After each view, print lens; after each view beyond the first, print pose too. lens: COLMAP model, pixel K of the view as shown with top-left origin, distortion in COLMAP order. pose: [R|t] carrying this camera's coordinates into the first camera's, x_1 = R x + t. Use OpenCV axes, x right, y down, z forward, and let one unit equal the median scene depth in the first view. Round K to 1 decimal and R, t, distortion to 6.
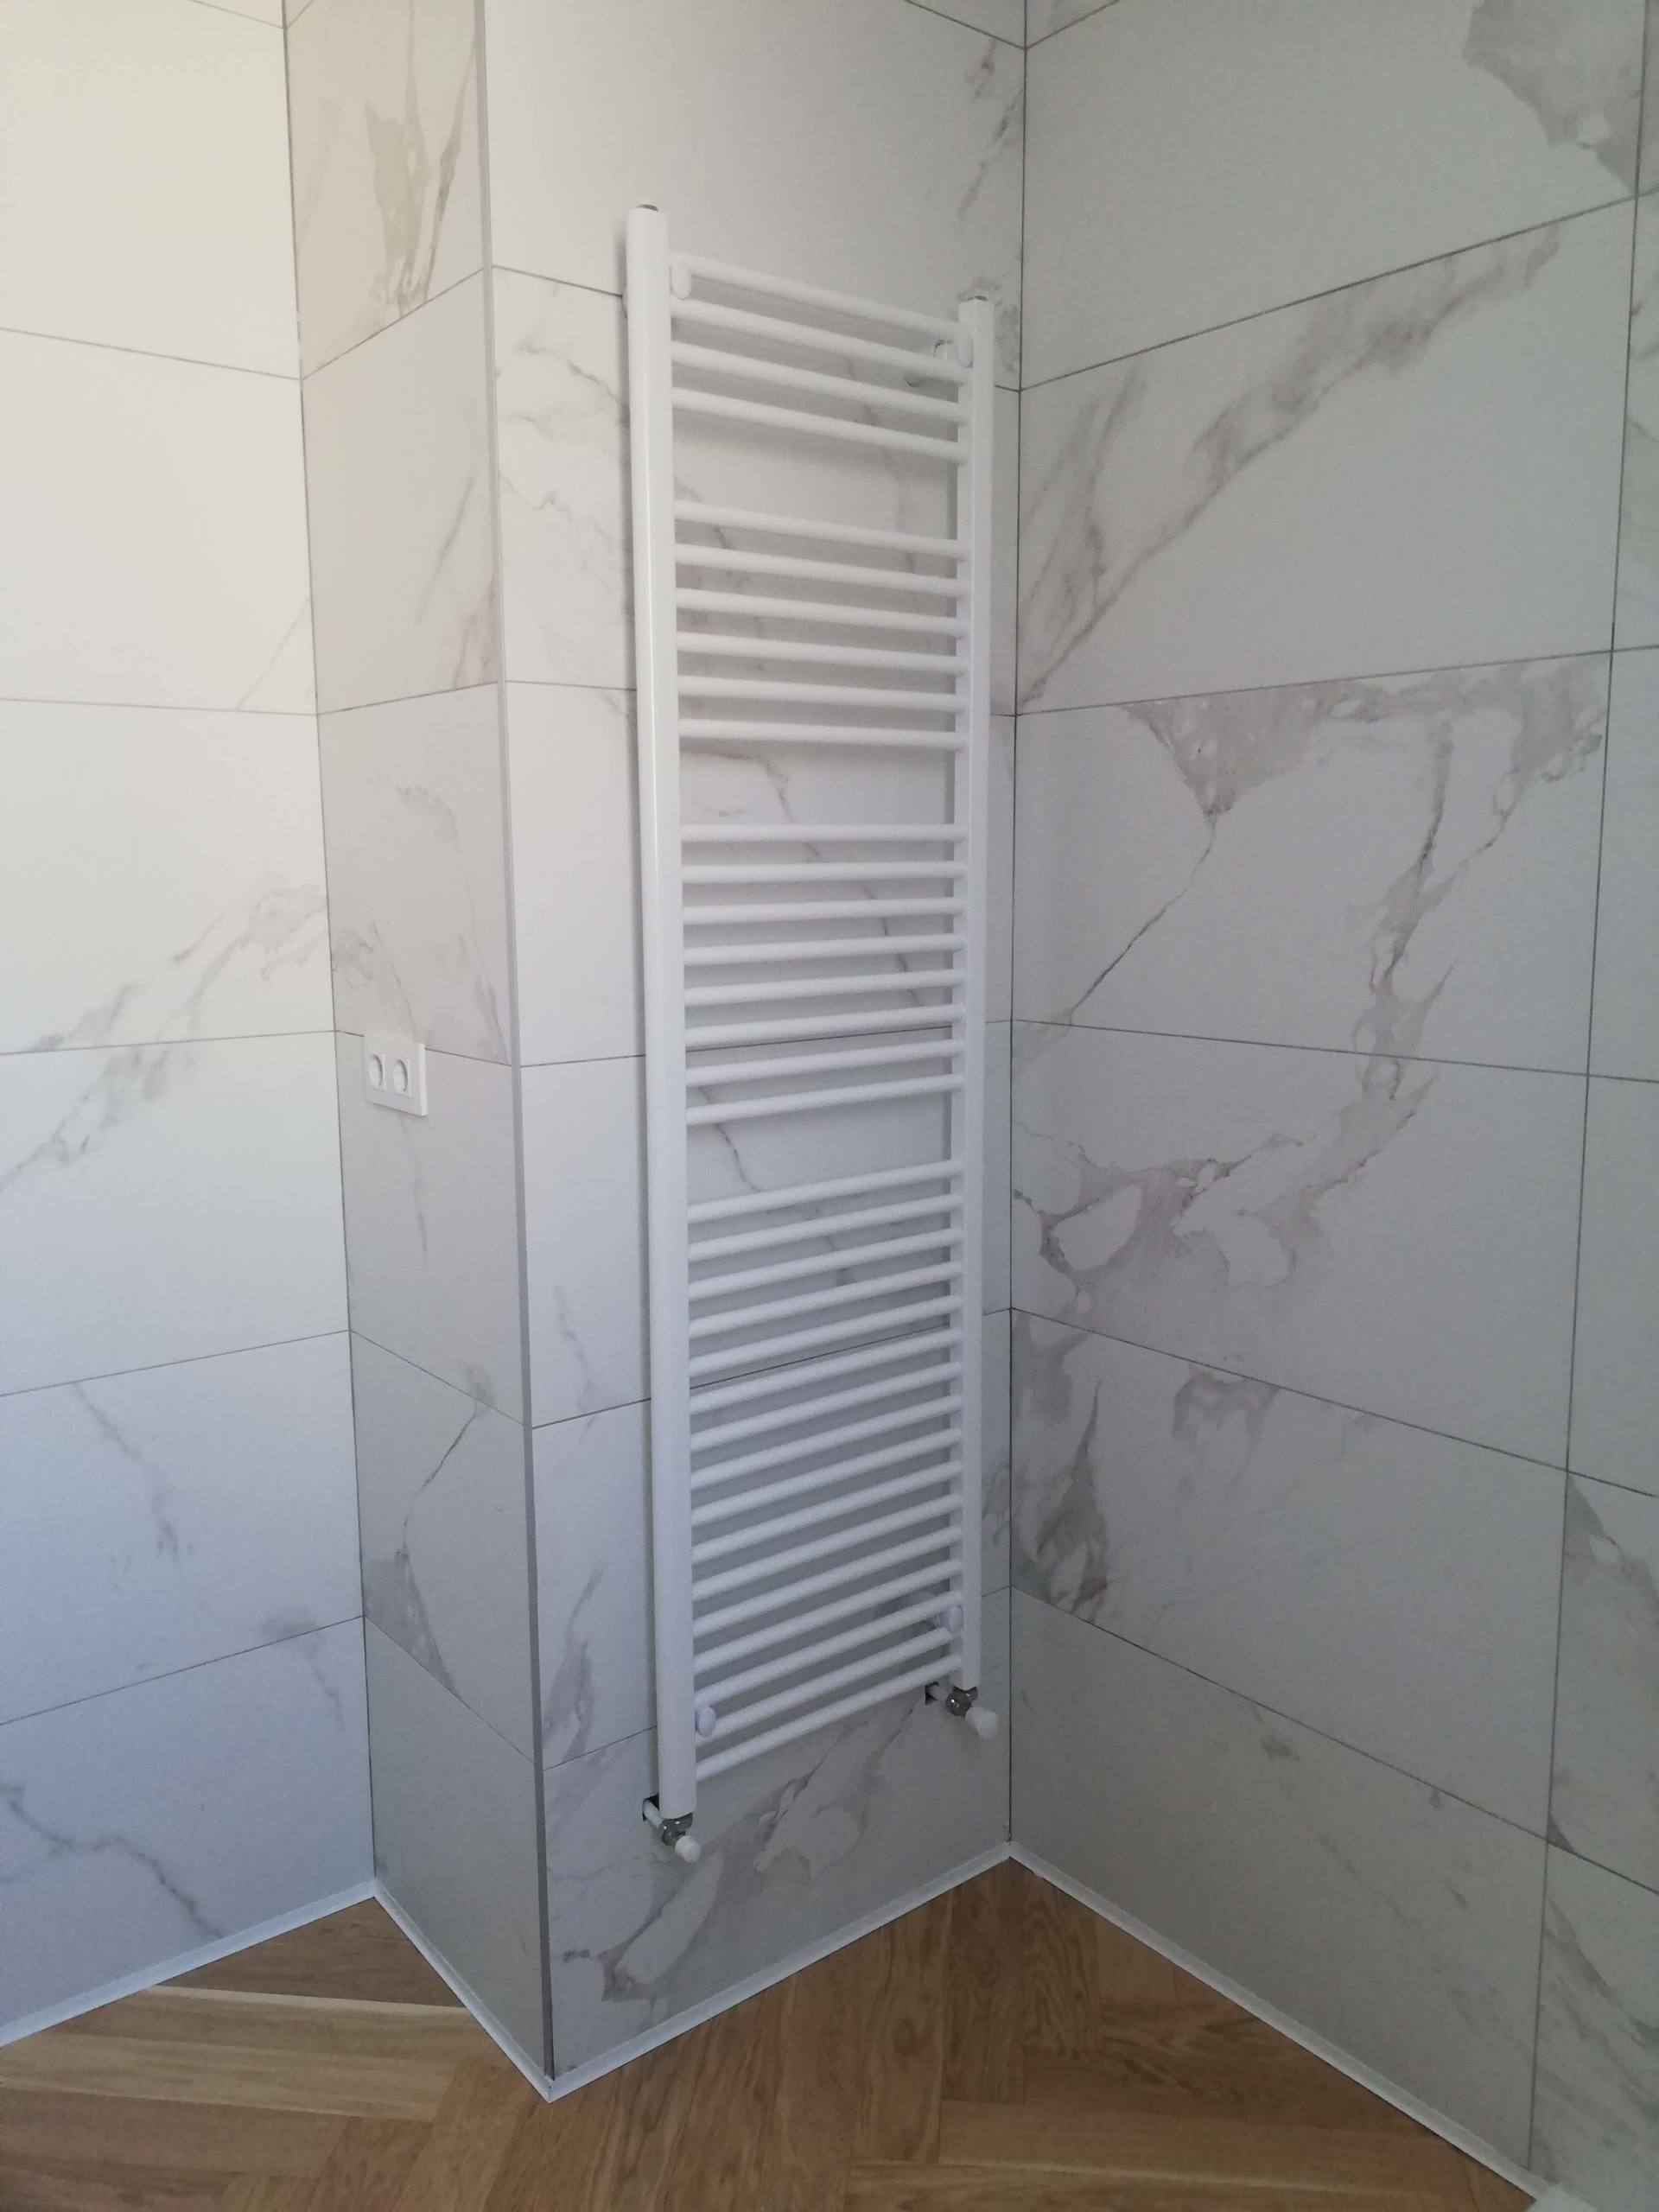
lens RADIAL K [[1655.3, 0, 834.8], [0, 1655.3, 1107.2], [0, 0, 1]] dist [0.026066, -0.045743]
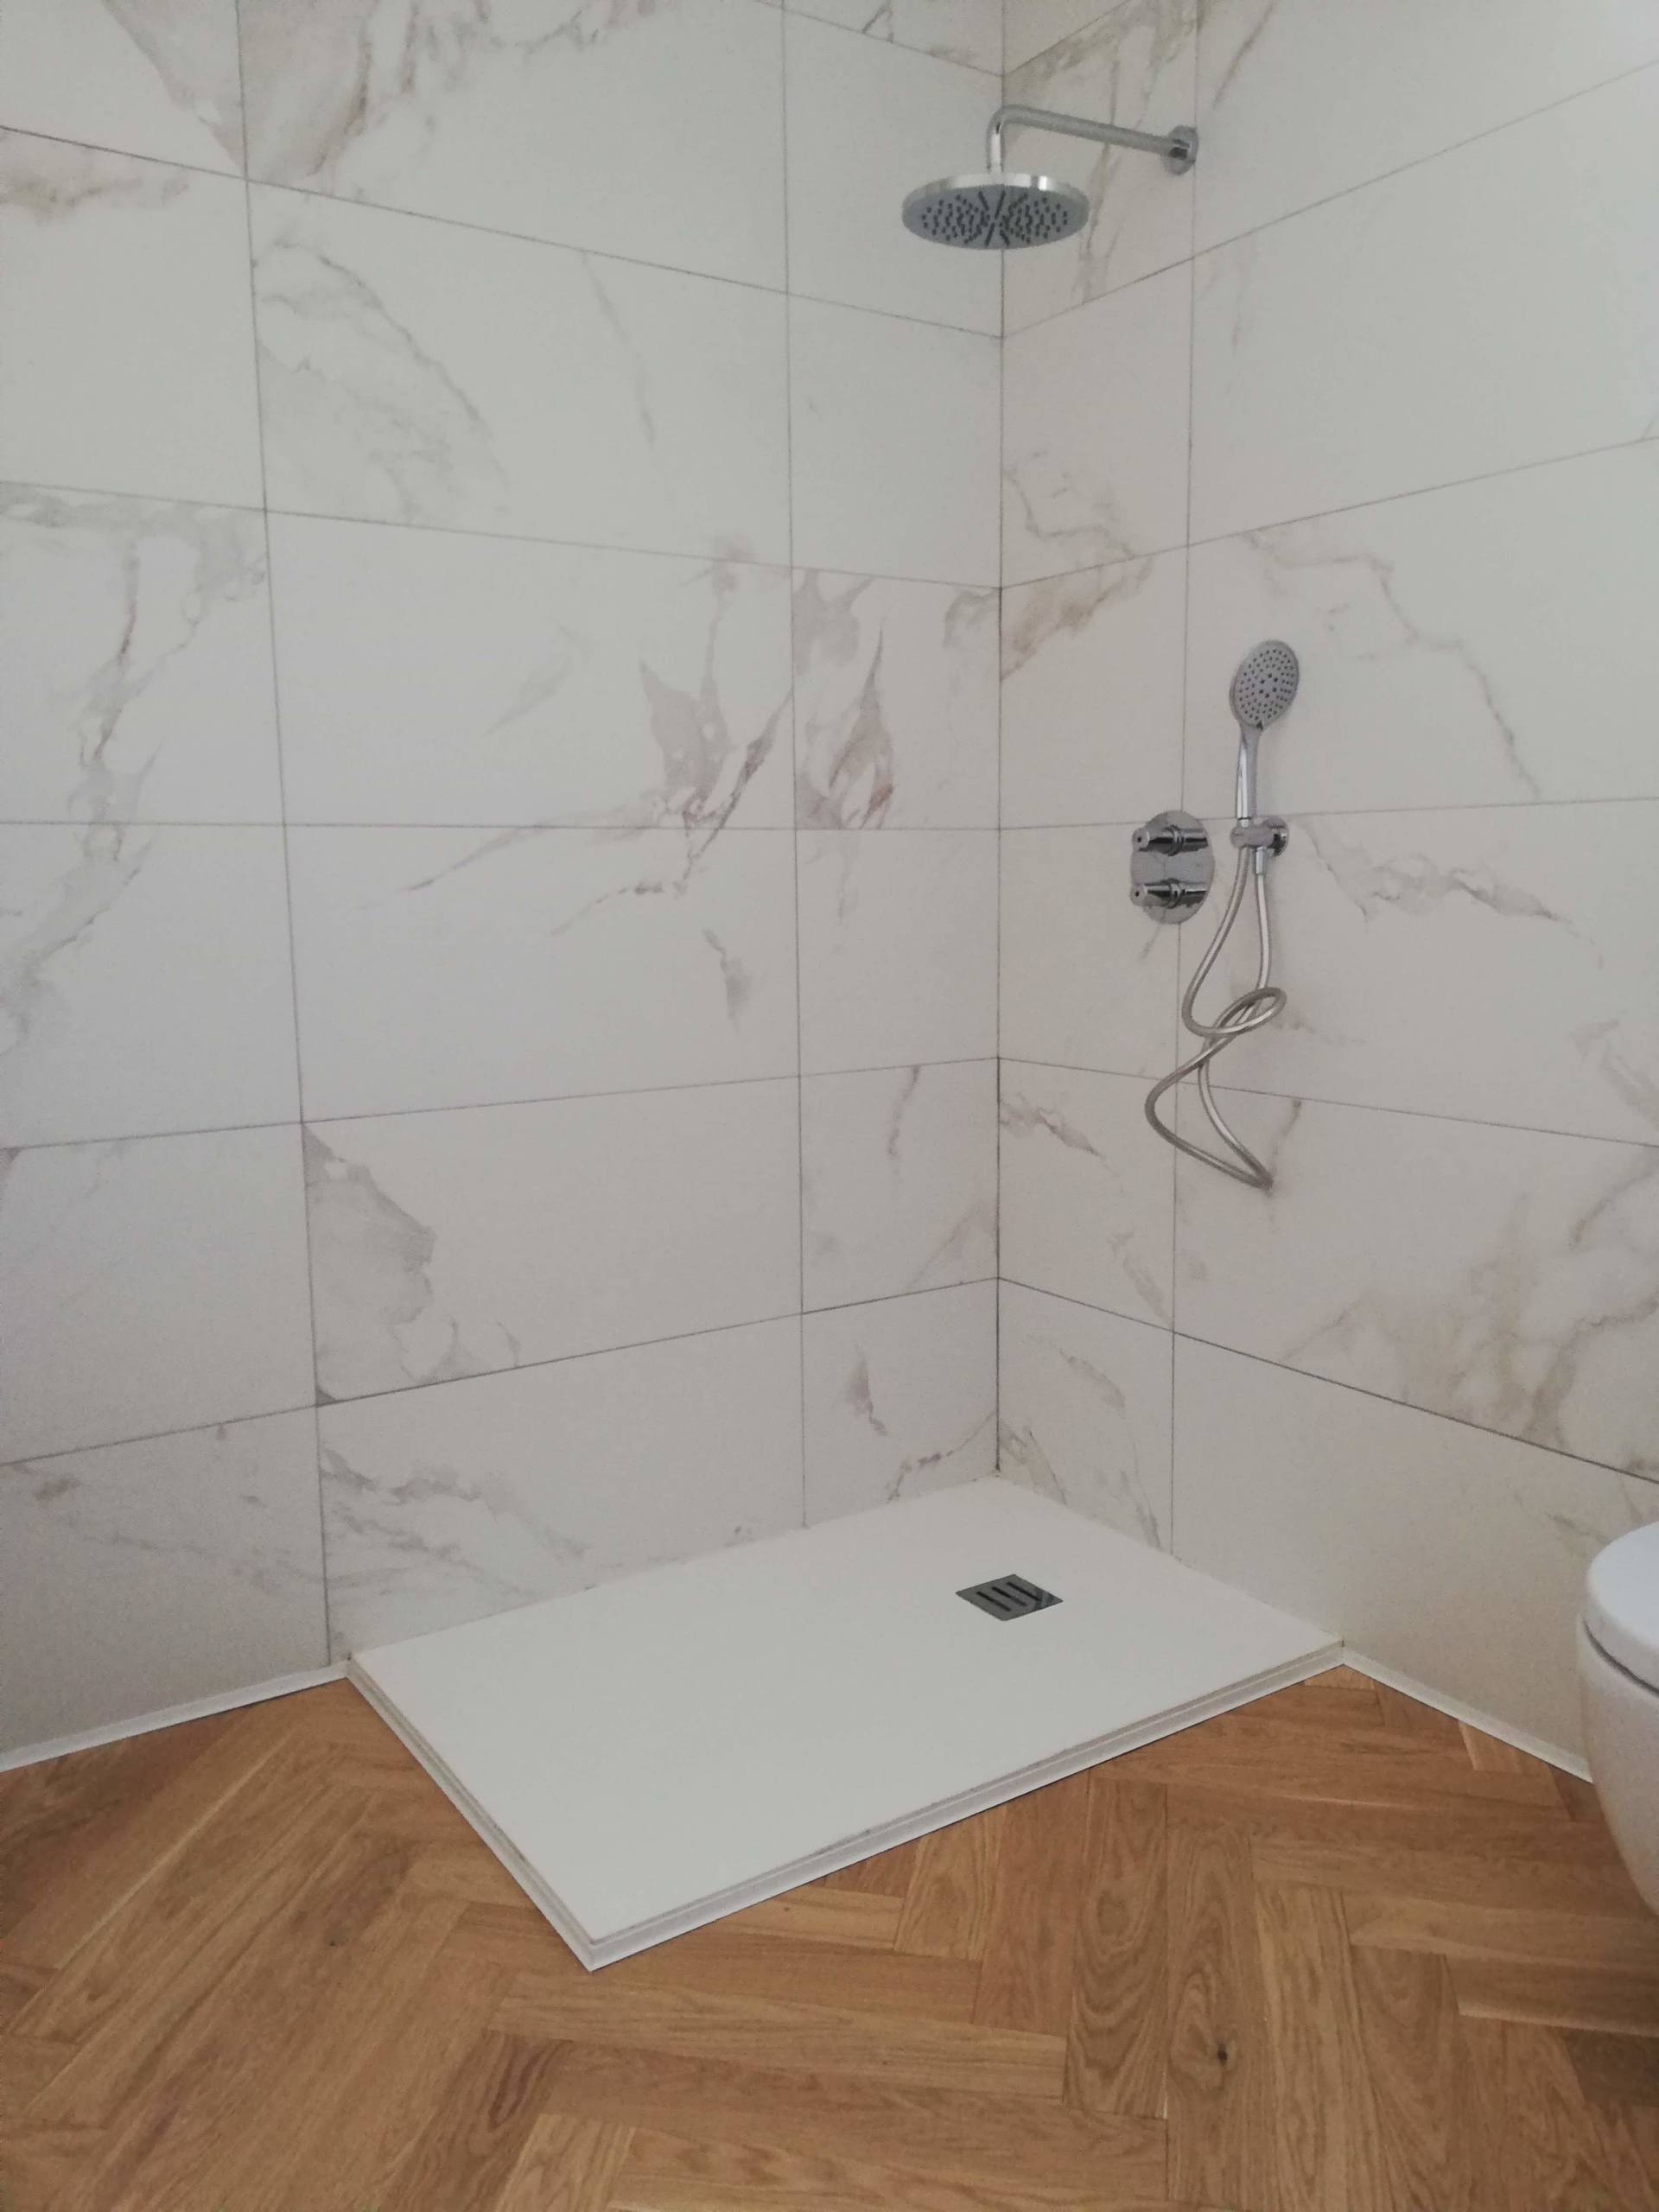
lens RADIAL K [[1655.3, 0, 831.8], [0, 1655.3, 1112.0], [0, 0, 1]] dist [0.026066, -0.045743]
pose [[0.083362, -0.141394, 0.986437, -0.821123], [0.151941, 0.980112, 0.127647, 0.098472], [-0.984868, 0.139240, 0.103188, 0.410759]]
